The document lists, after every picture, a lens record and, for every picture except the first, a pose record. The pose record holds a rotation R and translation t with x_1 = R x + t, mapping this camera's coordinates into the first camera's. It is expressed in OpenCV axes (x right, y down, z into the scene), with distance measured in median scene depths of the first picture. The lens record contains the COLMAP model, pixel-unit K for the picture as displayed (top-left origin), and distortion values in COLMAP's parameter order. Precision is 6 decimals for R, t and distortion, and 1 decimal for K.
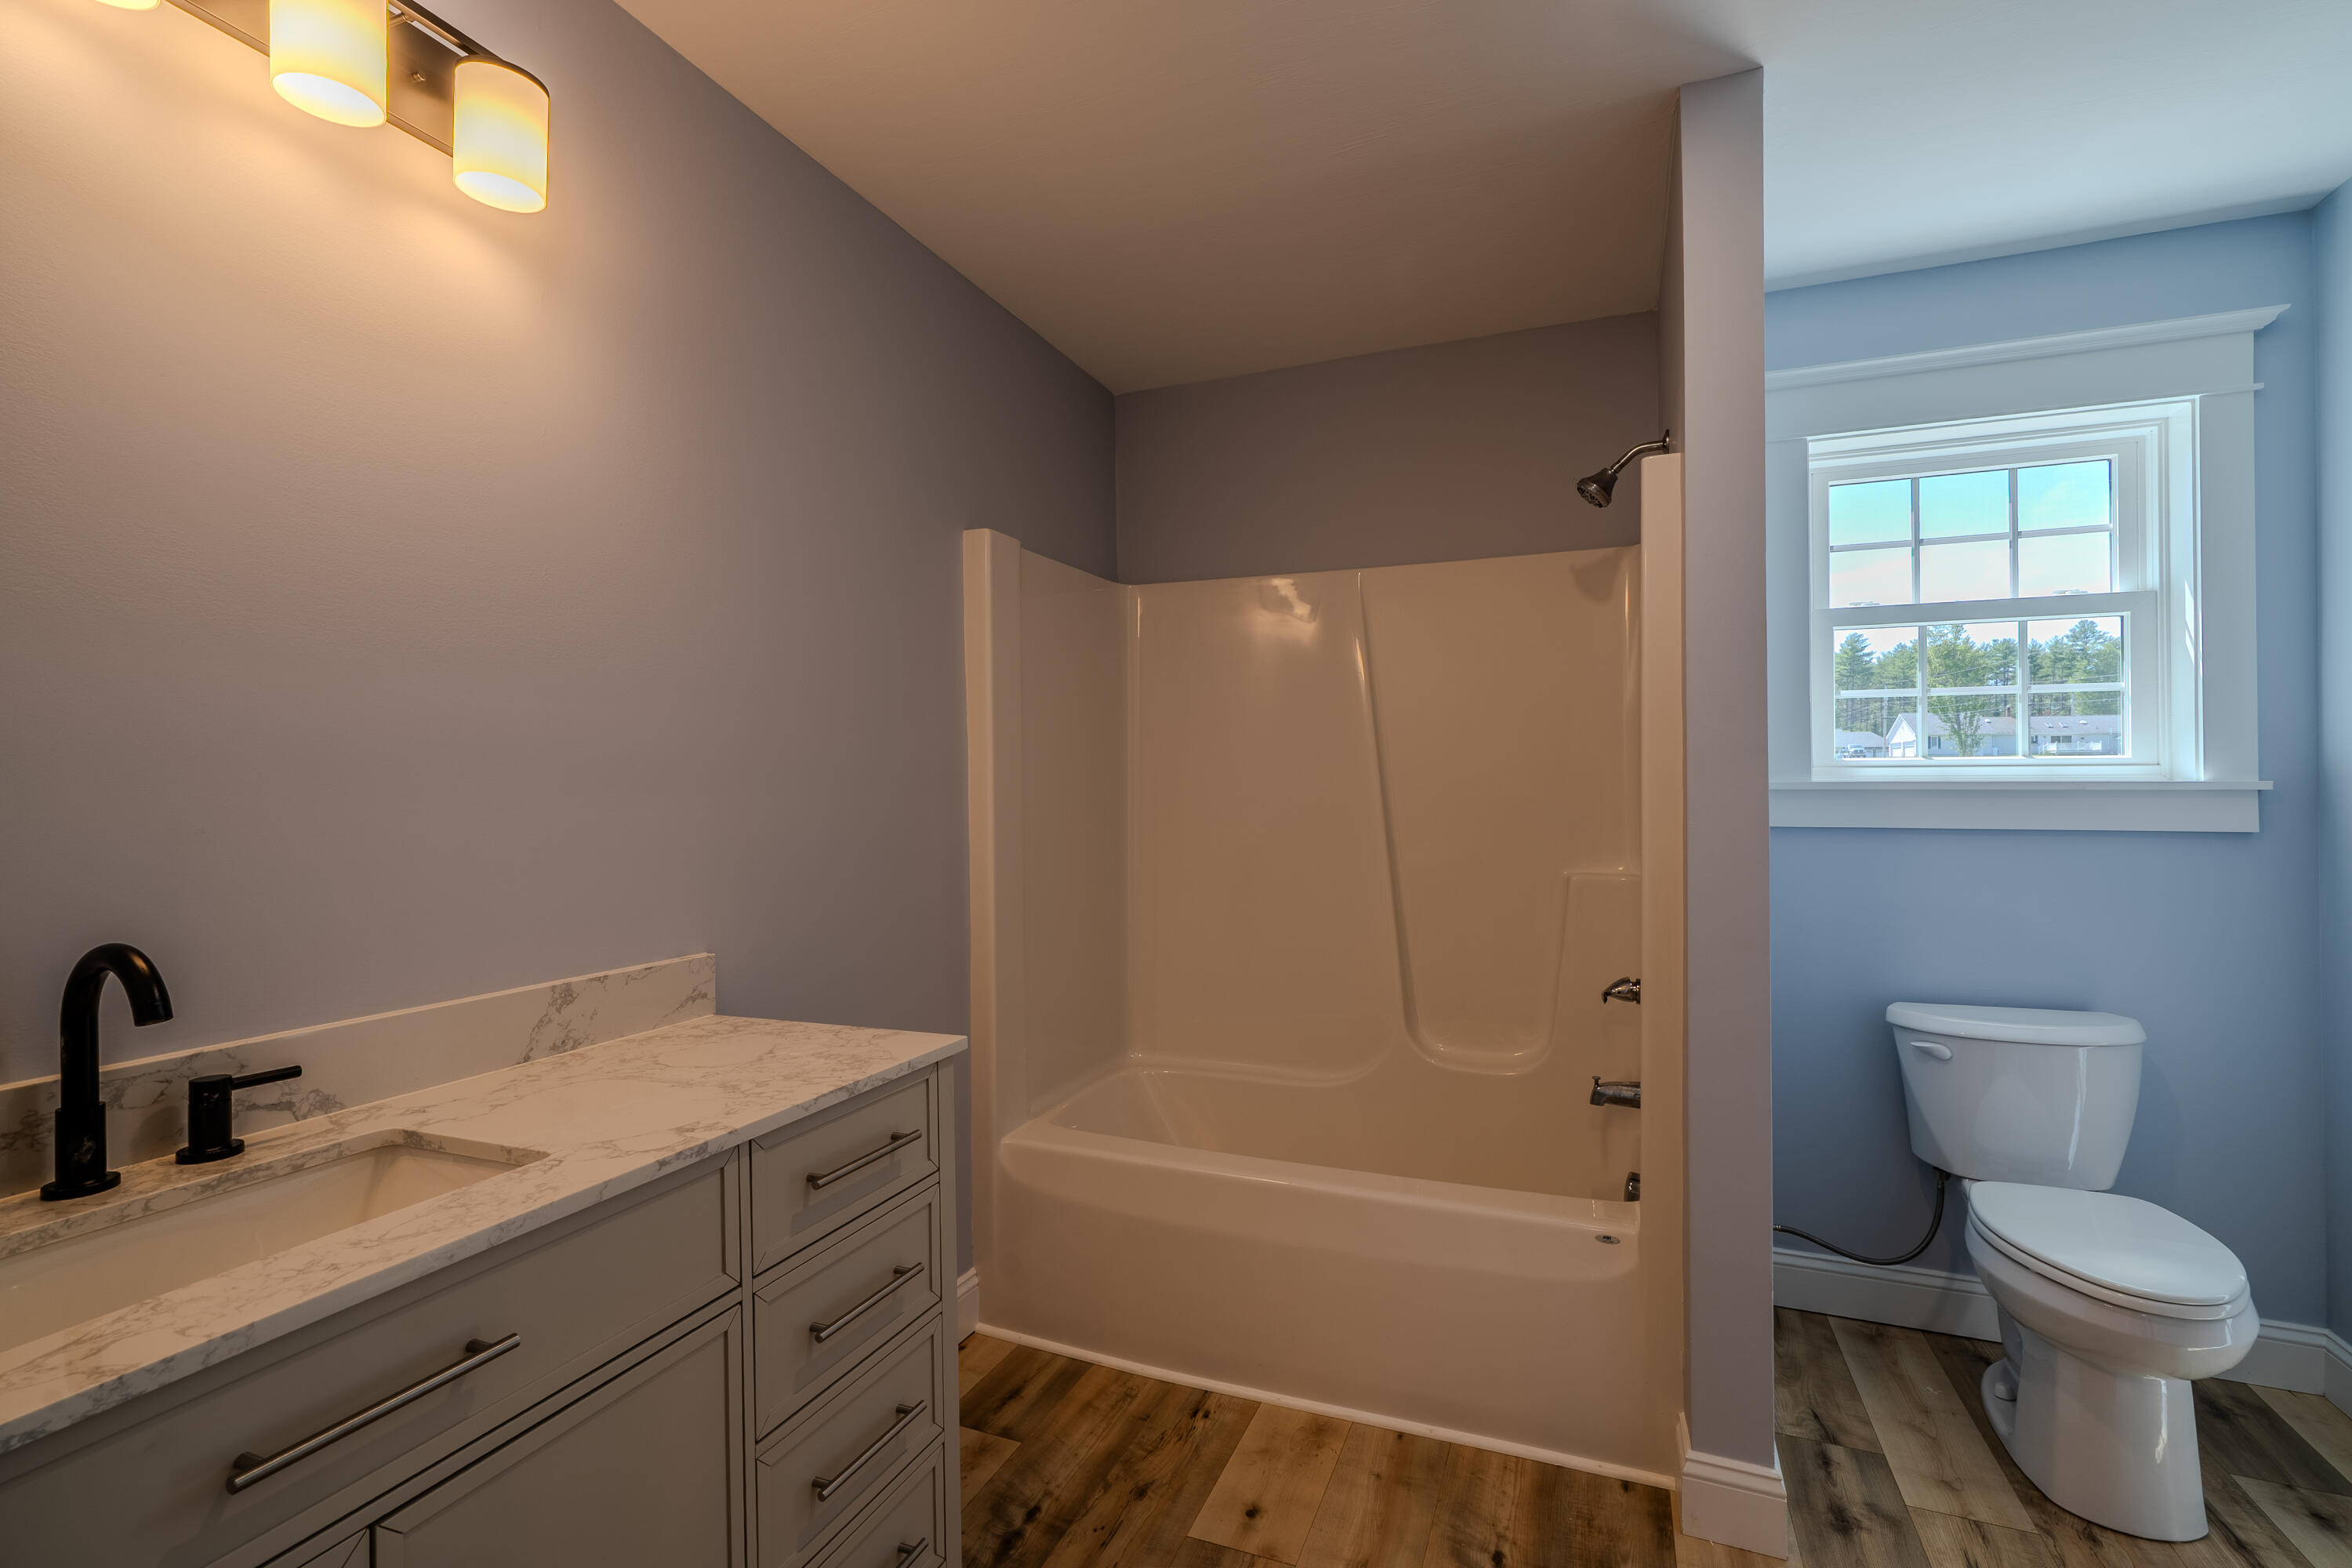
lens RADIAL K [[1079.1, 0, 1114.2], [0, 1079.1, 780.1], [0, 0, 1]] dist [-0.027427, 0.000223]
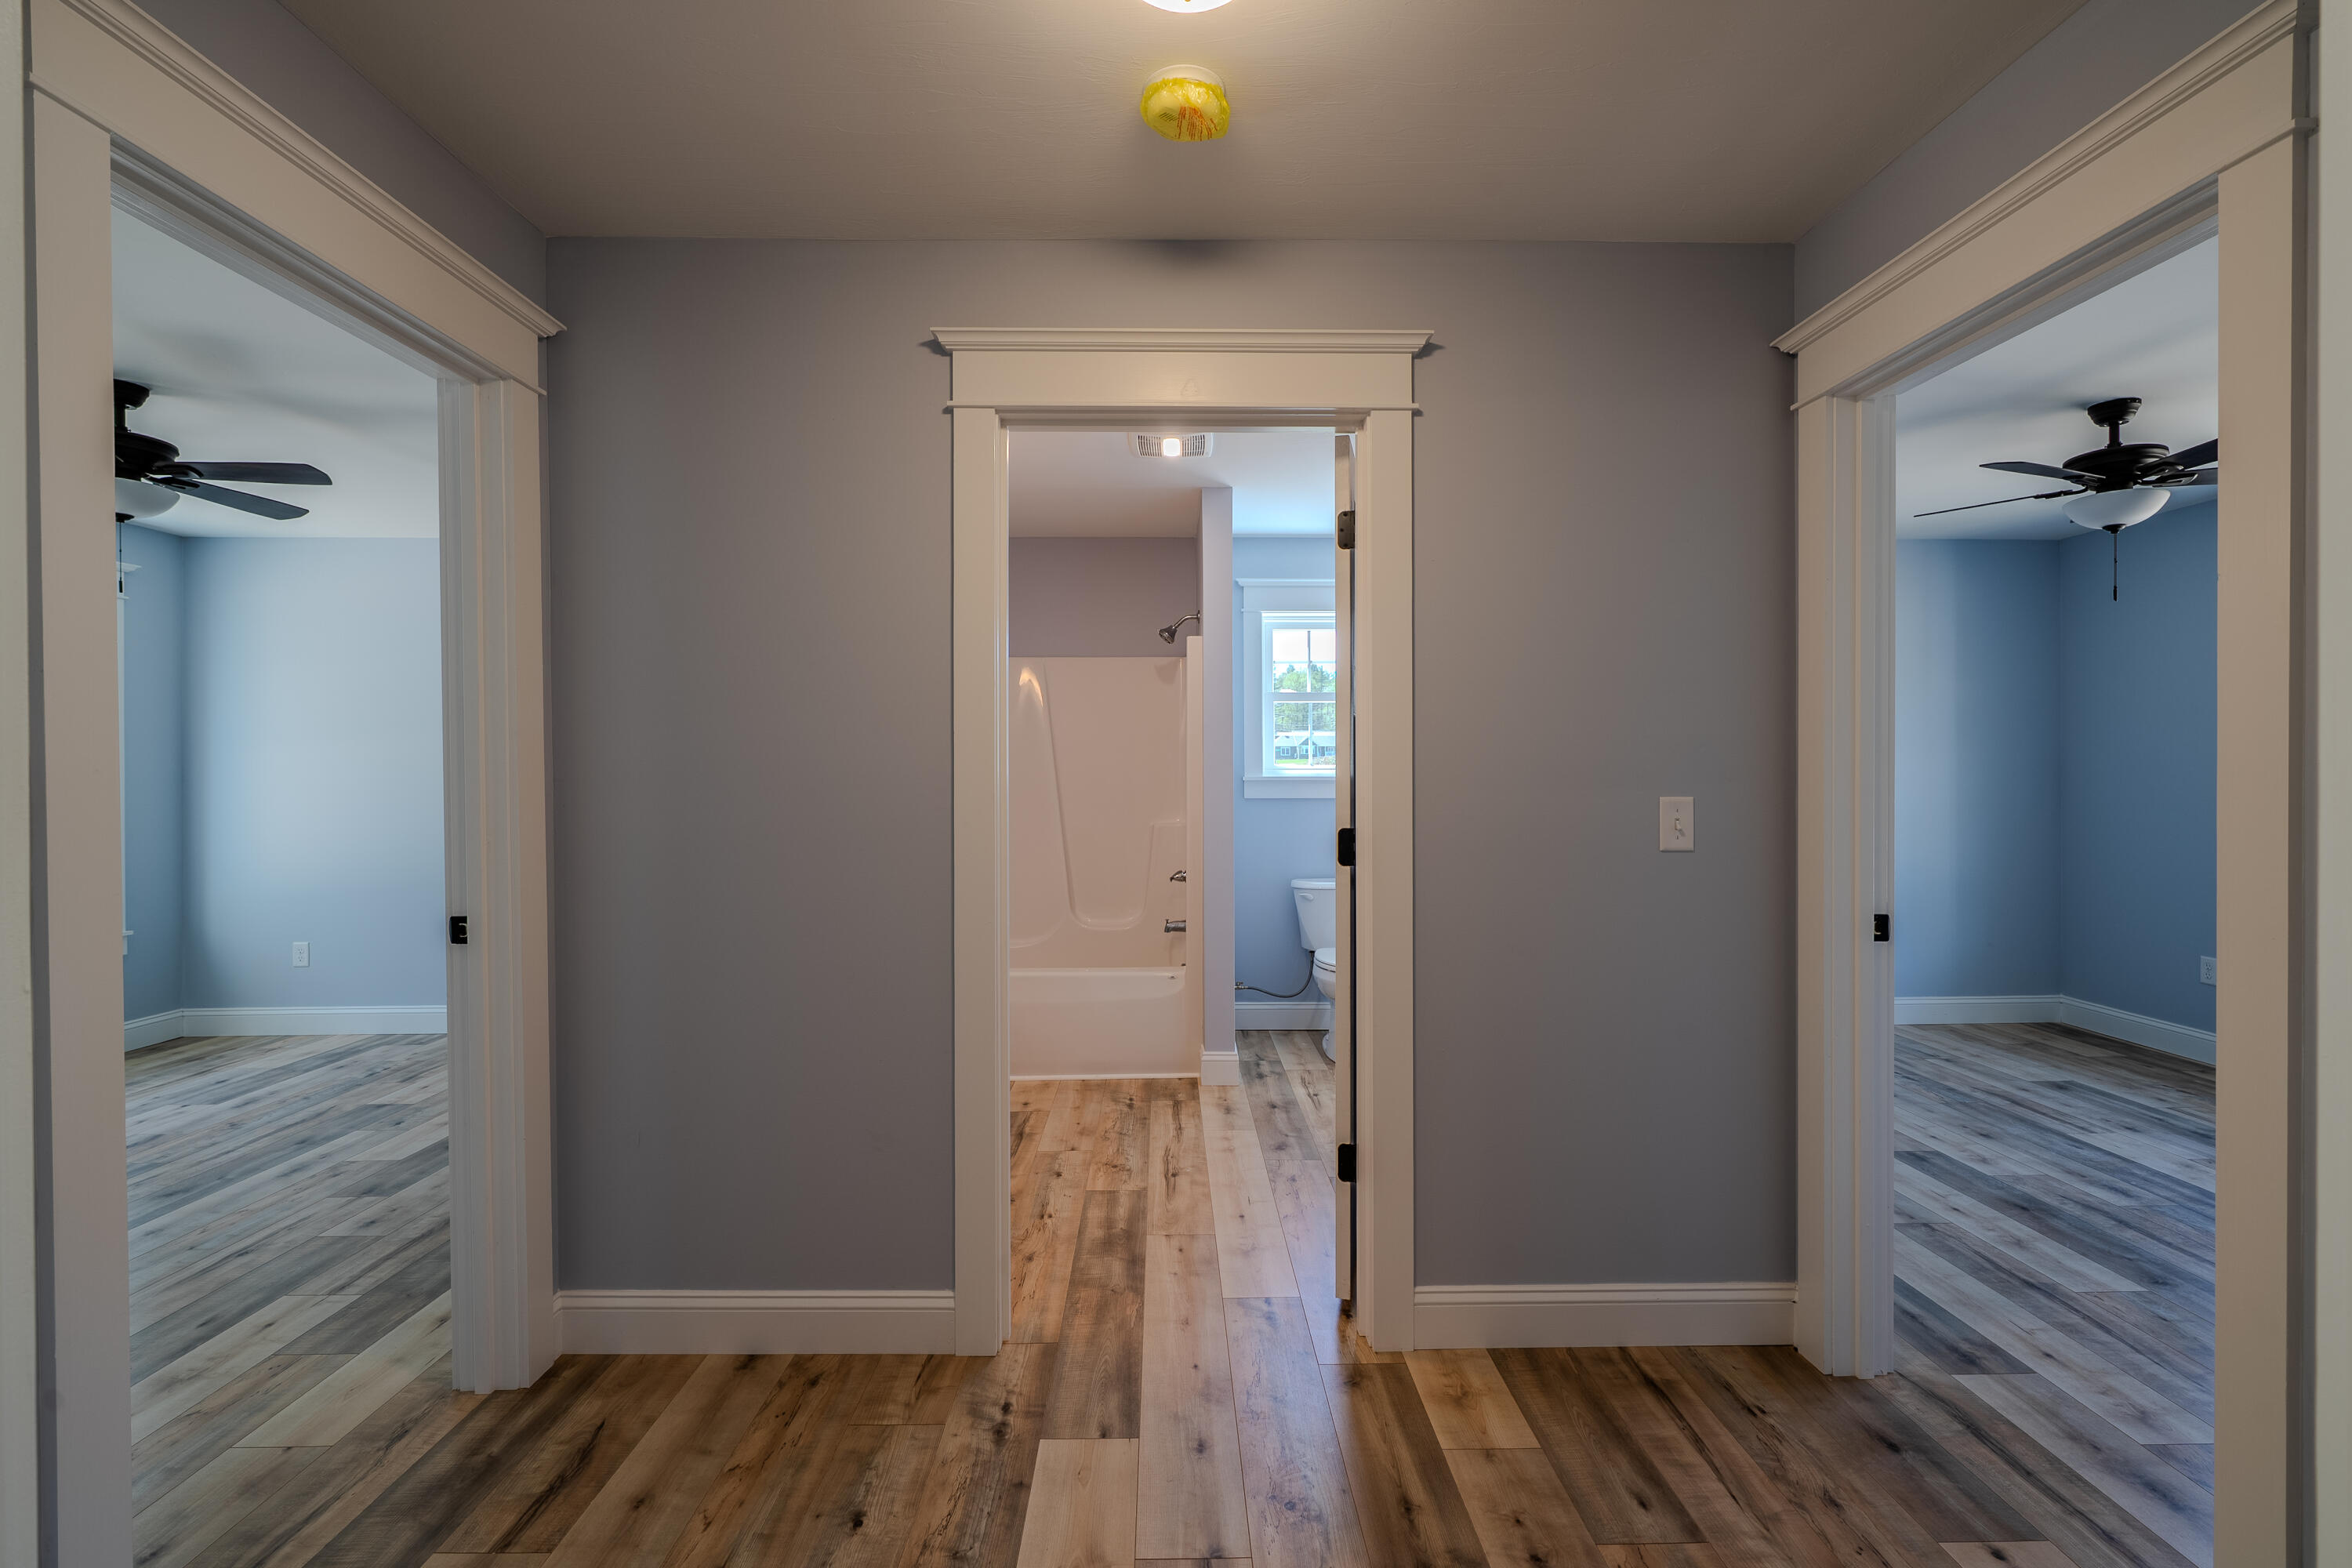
lens RADIAL K [[1053.0, 0, 1181.3], [0, 1053.0, 778.3], [0, 0, 1]] dist [-0.006008, 0.003164]
pose [[0.906924, 0.002295, 0.421288, -0.381328], [-0.003309, 0.999993, 0.001678, 0.002835], [-0.421281, -0.002916, 0.906926, -0.854749]]
